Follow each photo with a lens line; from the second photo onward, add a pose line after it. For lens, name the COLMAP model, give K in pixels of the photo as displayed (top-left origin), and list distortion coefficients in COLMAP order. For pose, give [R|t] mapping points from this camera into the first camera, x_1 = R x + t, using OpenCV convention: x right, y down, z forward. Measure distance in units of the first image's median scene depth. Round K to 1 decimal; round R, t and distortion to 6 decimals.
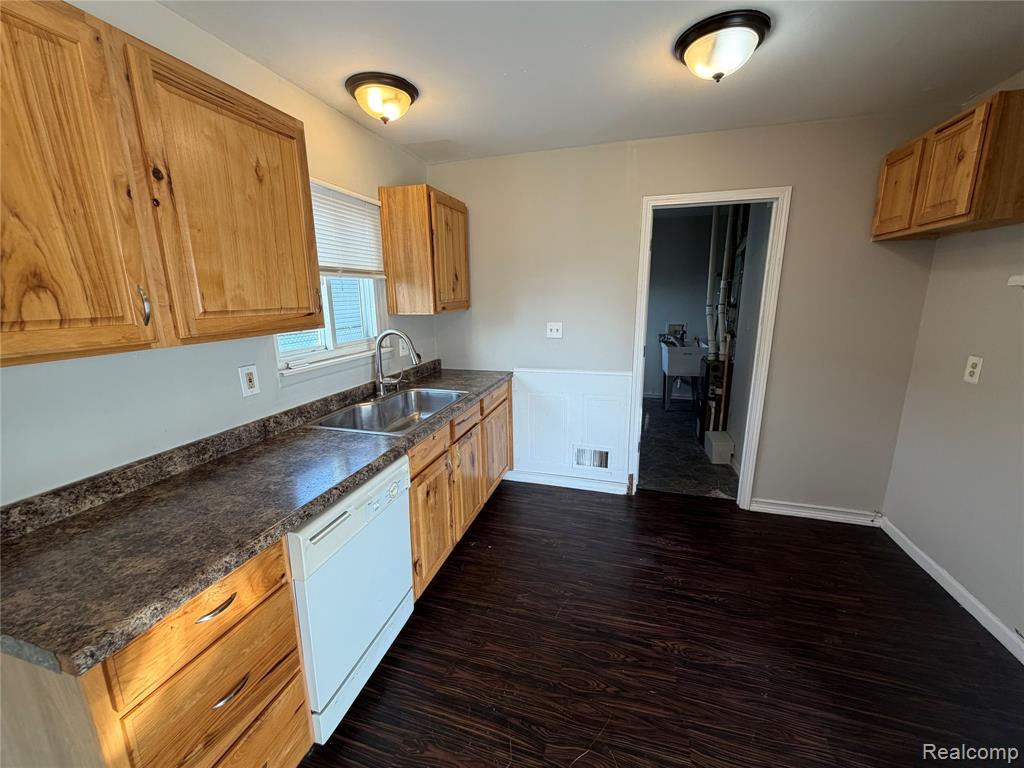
lens RADIAL K [[411.7, 0, 510.9], [0, 411.7, 384.4], [0, 0, 1]] dist [0.001030, -0.000191]
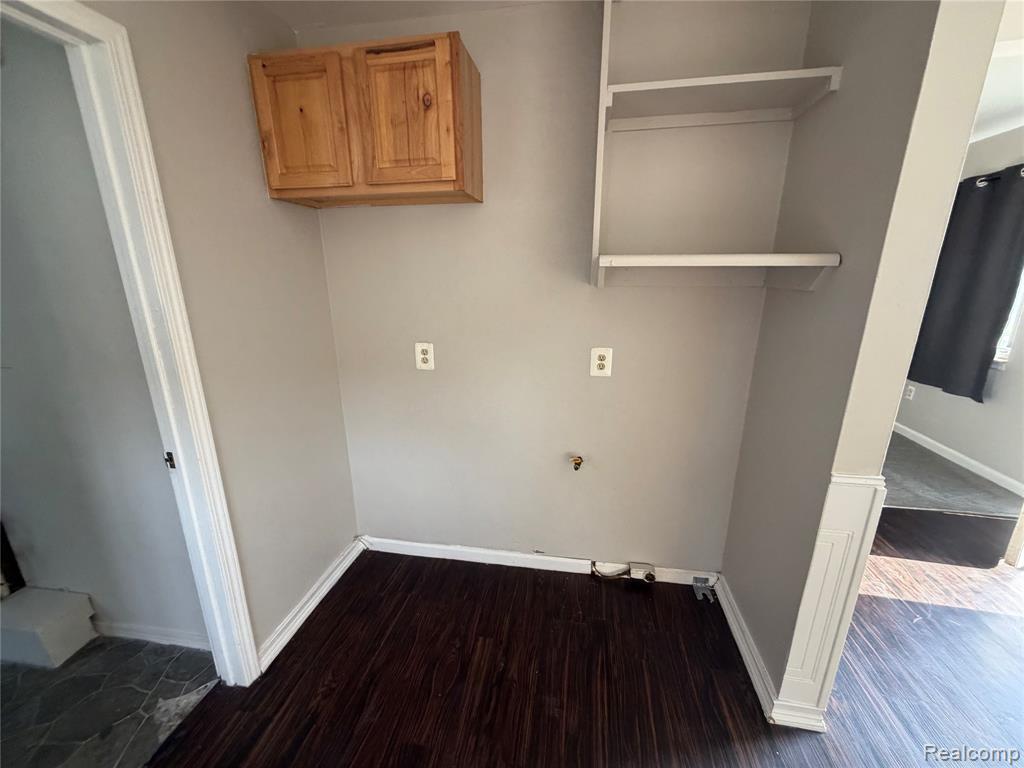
lens RADIAL K [[411.7, 0, 513.5], [0, 411.7, 383.9], [0, 0, 1]] dist [0.001030, -0.000191]
pose [[-0.124429, -0.269379, 0.954962, 0.153449], [0.214514, 0.932377, 0.290958, -0.201151], [-0.968763, 0.241056, -0.058229, 0.831342]]
